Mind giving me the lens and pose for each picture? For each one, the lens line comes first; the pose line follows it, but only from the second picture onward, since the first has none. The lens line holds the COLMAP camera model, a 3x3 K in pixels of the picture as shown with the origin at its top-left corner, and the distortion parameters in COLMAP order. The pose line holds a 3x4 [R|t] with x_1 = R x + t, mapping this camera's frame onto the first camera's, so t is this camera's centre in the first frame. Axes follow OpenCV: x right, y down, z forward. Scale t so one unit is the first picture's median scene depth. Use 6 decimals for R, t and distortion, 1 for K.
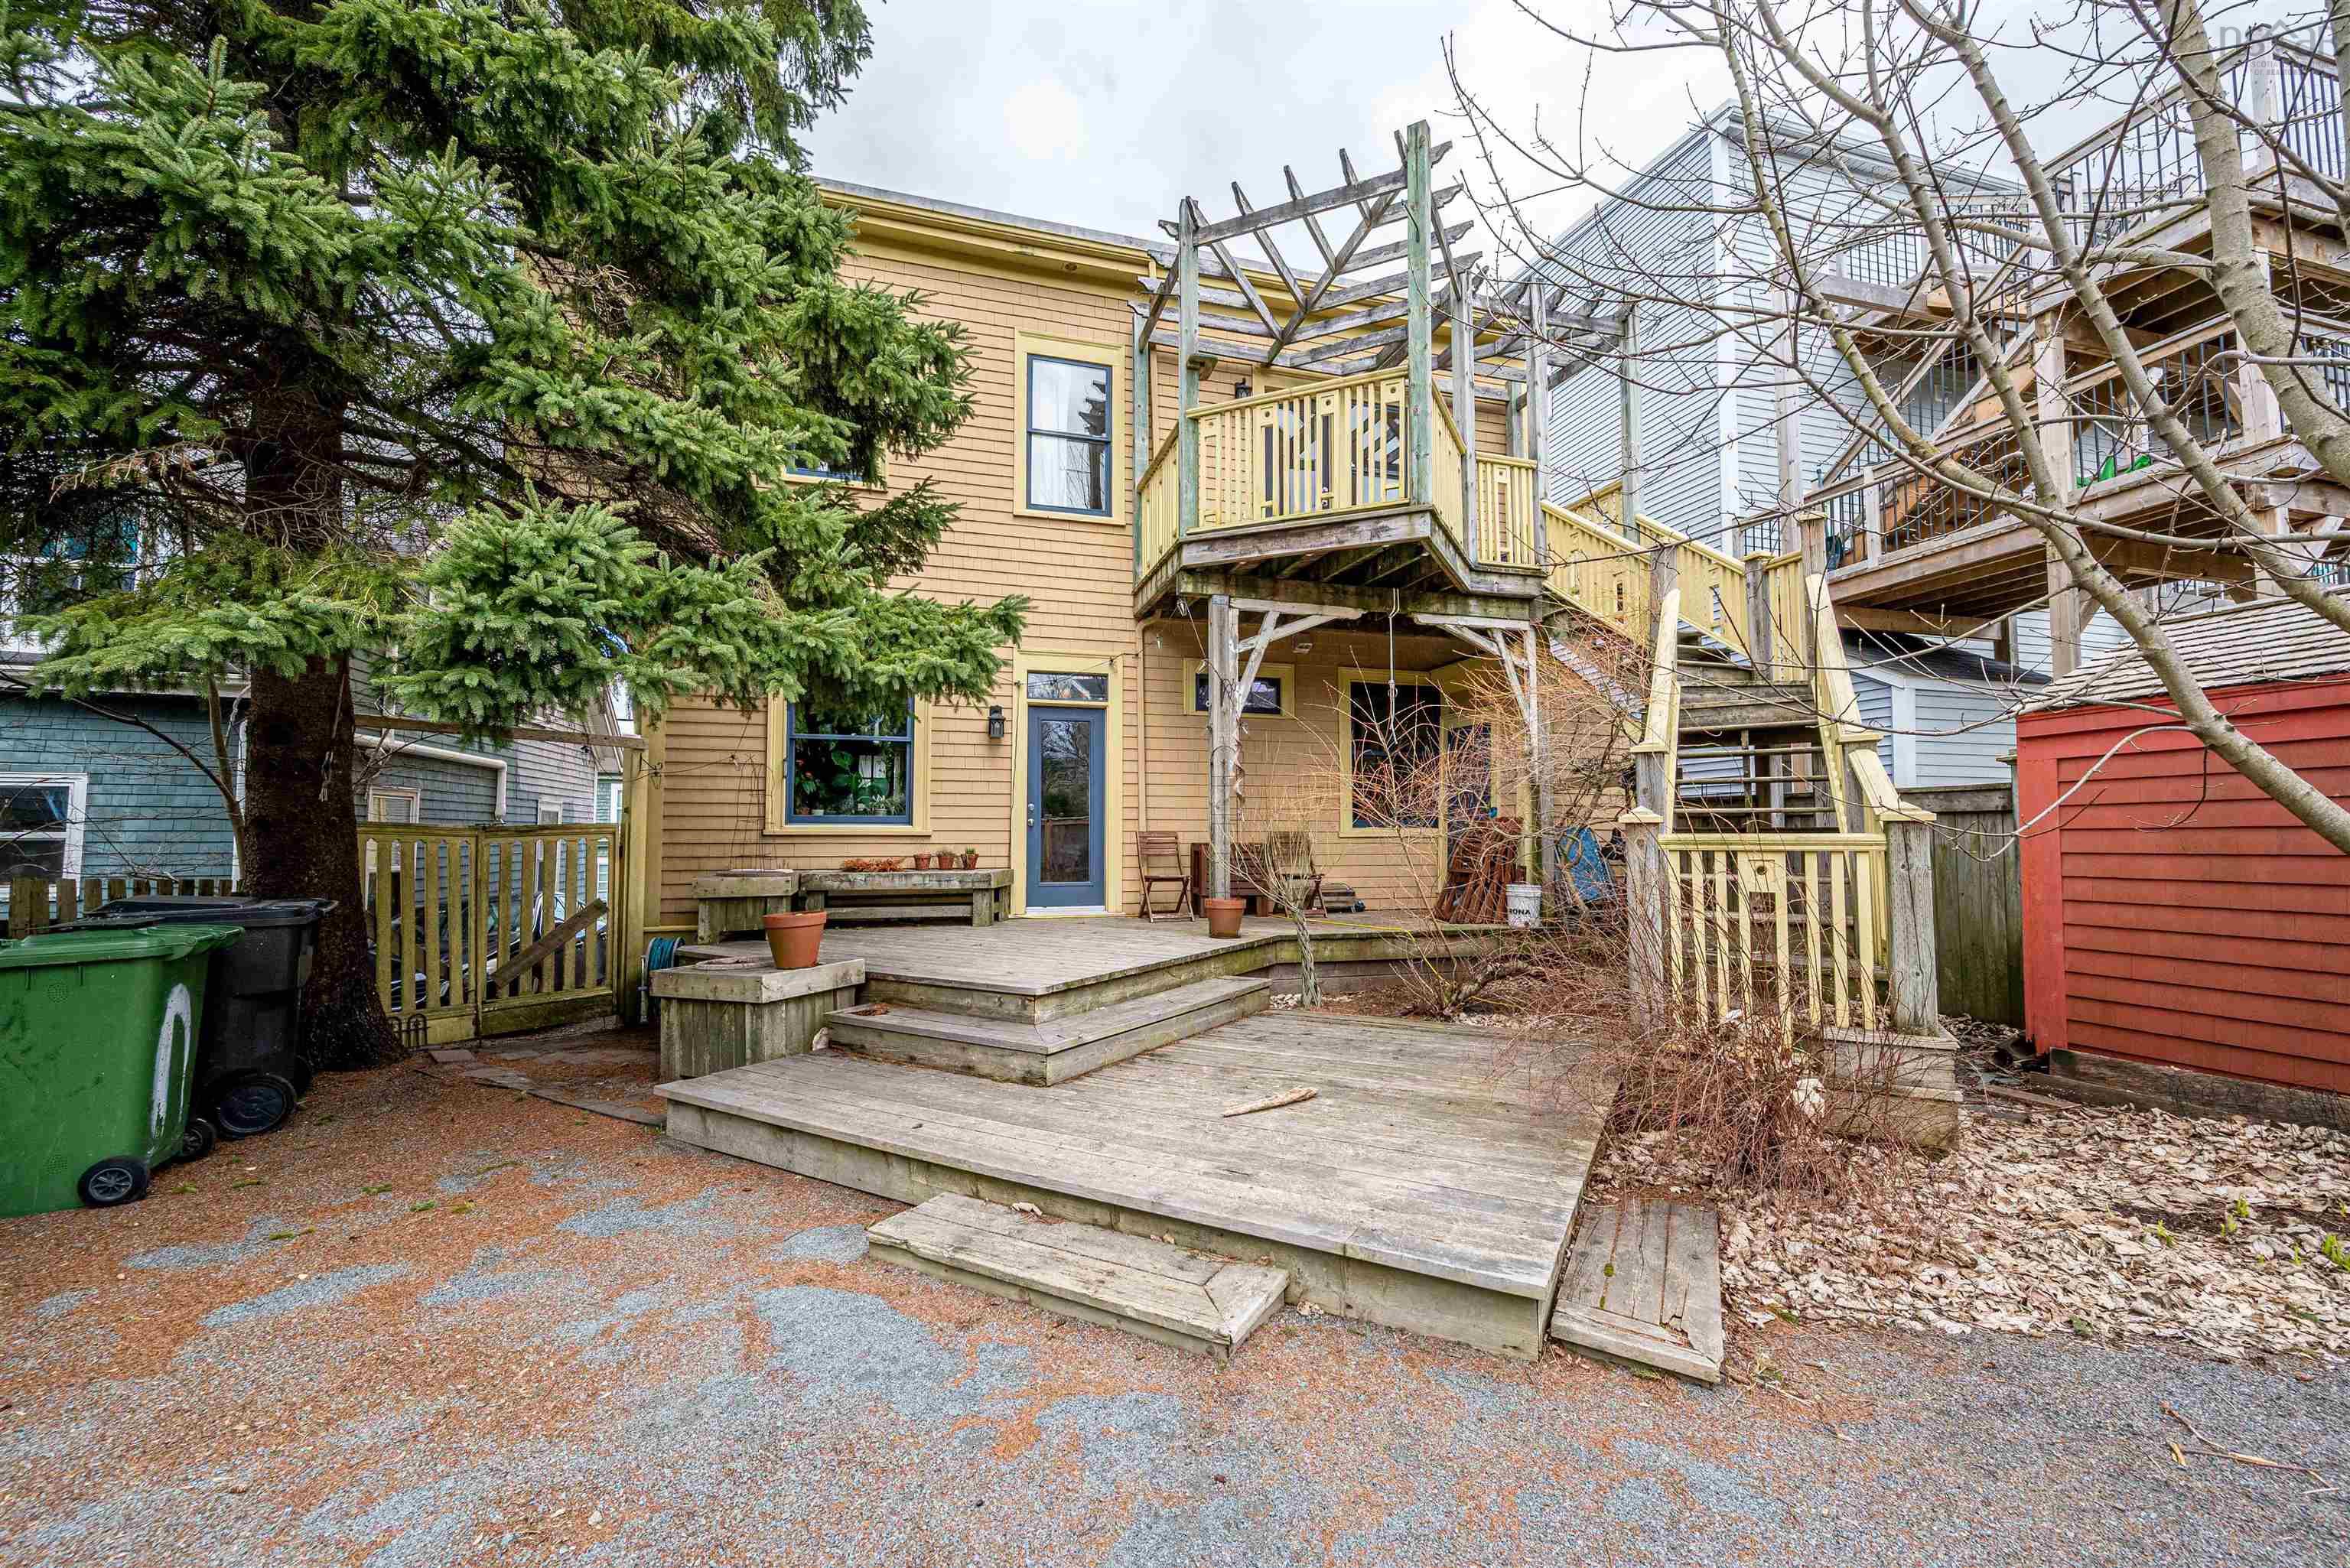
lens RADIAL K [[928.7, 0, 1175.0], [0, 928.7, 784.0], [0, 0, 1]] dist [-0.000509, -0.000101]
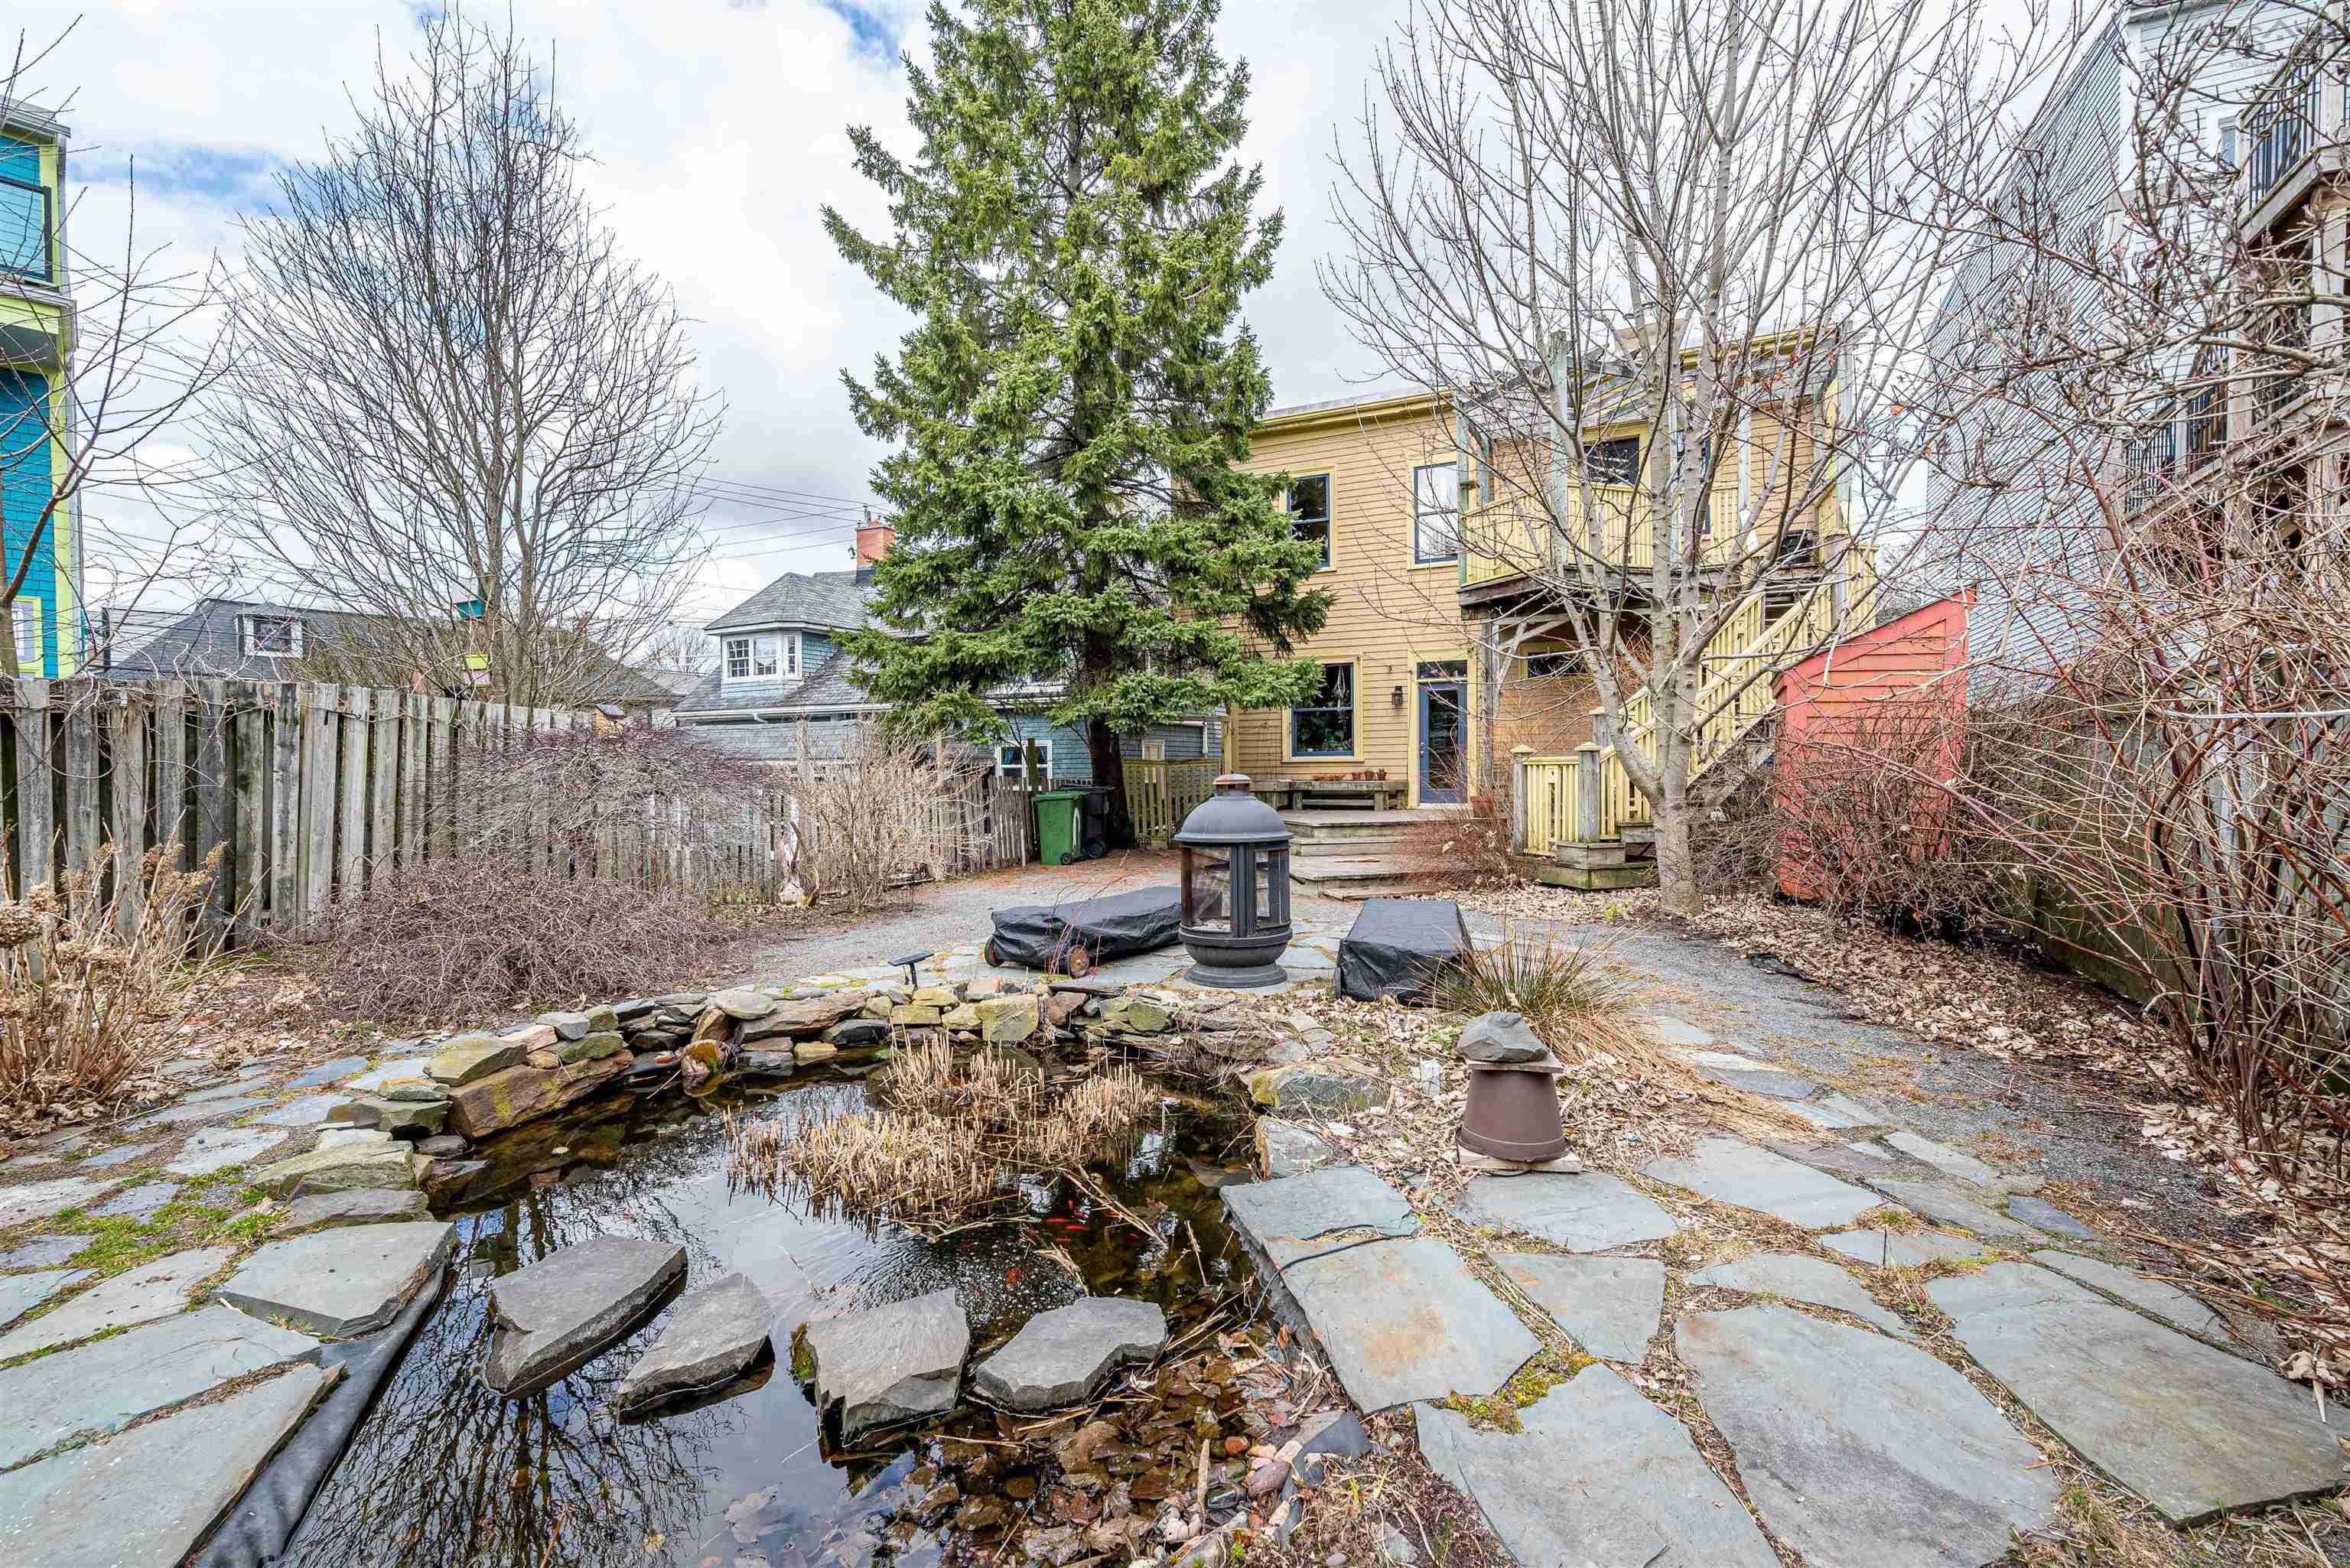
lens RADIAL K [[991.0, 0, 1175.0], [0, 991.0, 784.0], [0, 0, 1]] dist [0.001173, 0.000081]
pose [[0.743186, 0.002751, -0.669079, 0.870947], [0.047627, 0.997237, 0.057002, -0.032758], [0.667388, -0.074229, 0.741002, -0.774814]]
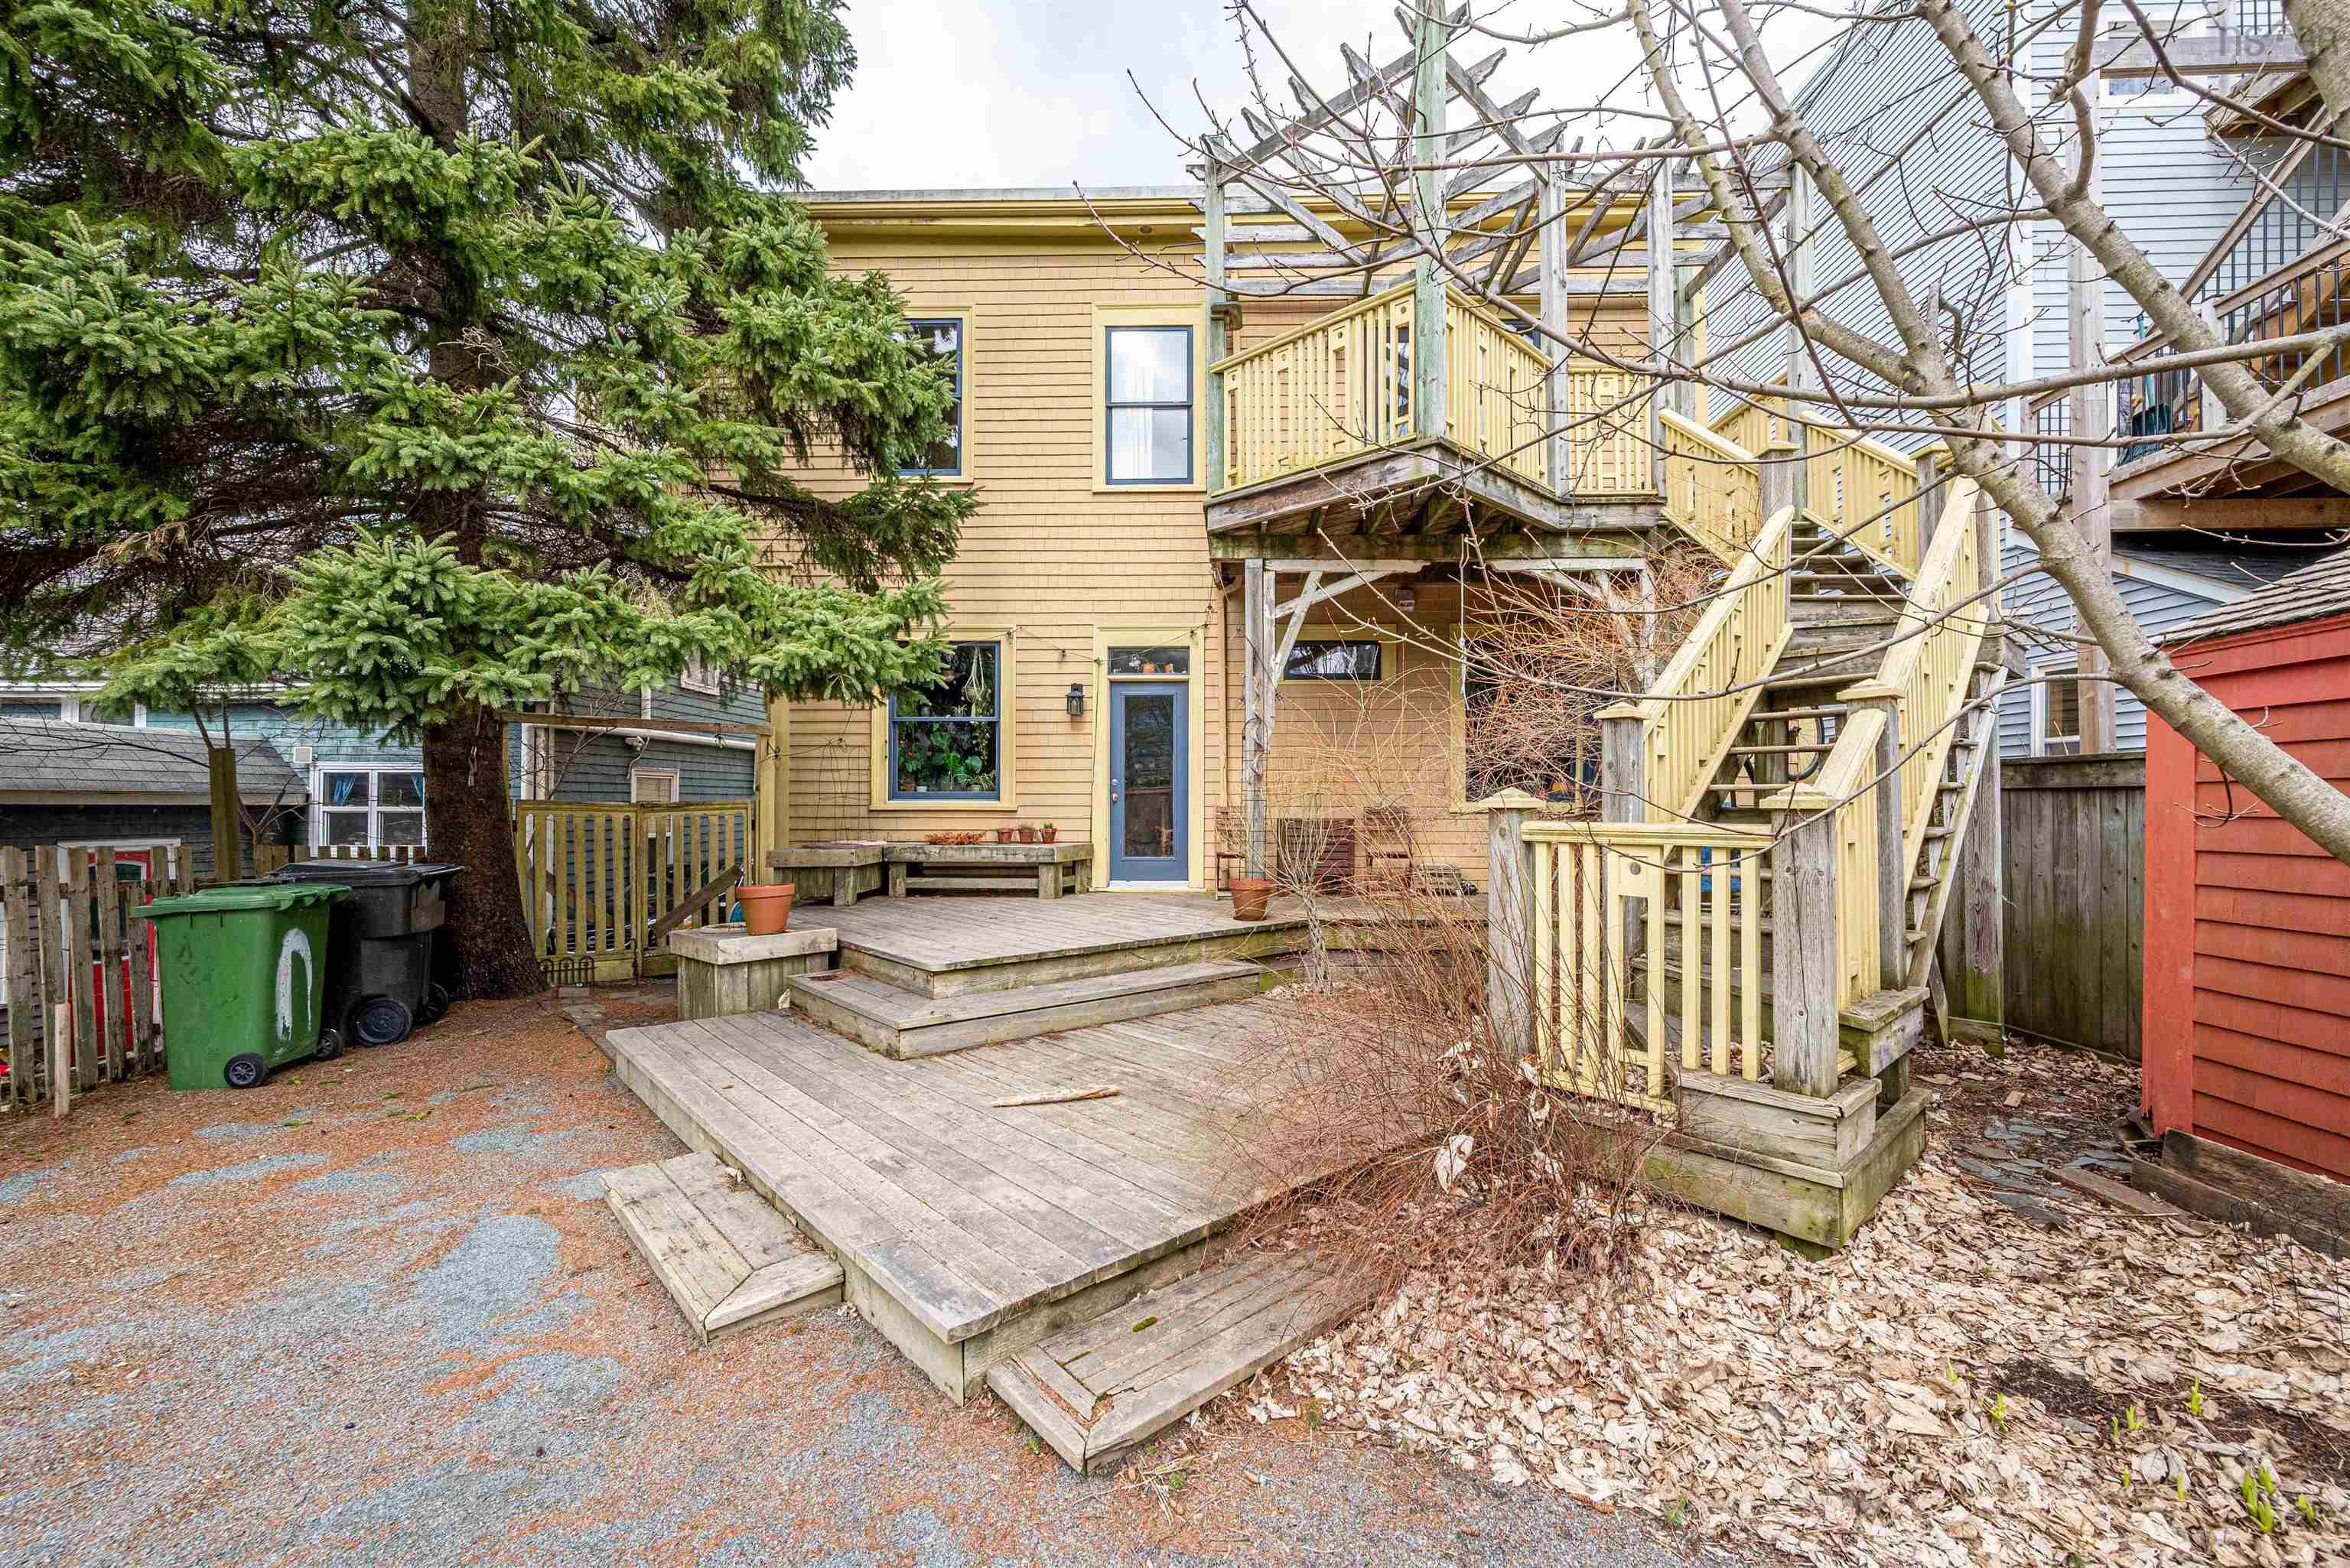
lens RADIAL K [[934.8, 0, 1190.2], [0, 934.8, 787.9], [0, 0, 1]] dist [-0.000694, -0.000334]
pose [[0.950734, -0.004246, -0.309978, 0.291095], [0.016431, 0.999191, 0.036710, -0.006332], [0.309572, -0.039995, 0.950035, 0.071067]]
